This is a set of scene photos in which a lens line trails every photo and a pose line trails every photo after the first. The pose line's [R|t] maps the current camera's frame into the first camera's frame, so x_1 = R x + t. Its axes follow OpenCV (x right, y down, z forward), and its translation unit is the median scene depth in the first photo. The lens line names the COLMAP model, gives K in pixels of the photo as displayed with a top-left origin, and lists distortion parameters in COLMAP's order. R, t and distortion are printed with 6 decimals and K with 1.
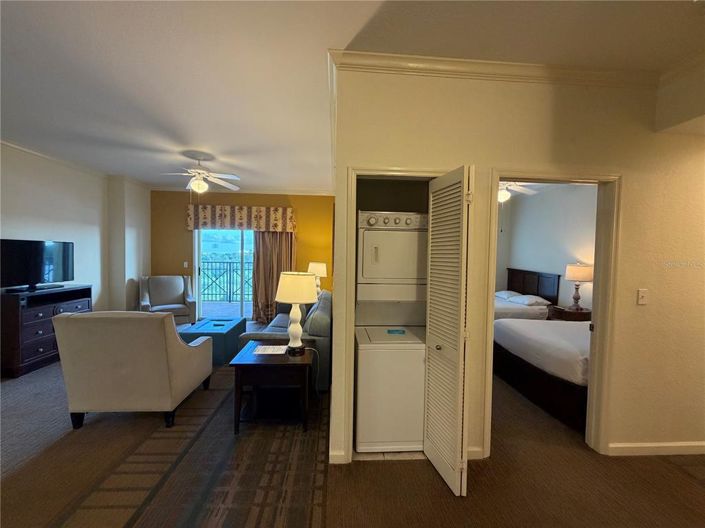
lens RADIAL K [[280.5, 0, 351.4], [0, 280.5, 263.5], [0, 0, 1]] dist [0.000164, -0.000283]
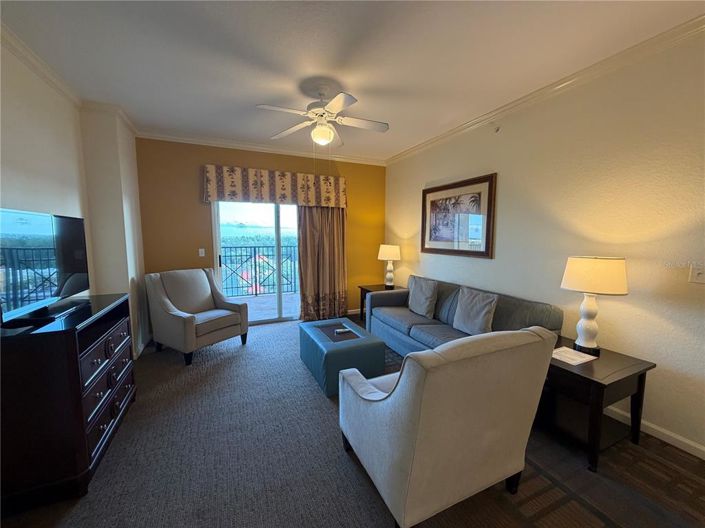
lens RADIAL K [[280.5, 0, 351.4], [0, 280.5, 263.5], [0, 0, 1]] dist [0.000164, -0.000283]
pose [[0.934791, -0.052171, 0.351345, -0.498429], [0.027347, 0.996789, 0.075253, -0.011240], [-0.354143, -0.060738, 0.933217, 0.221094]]
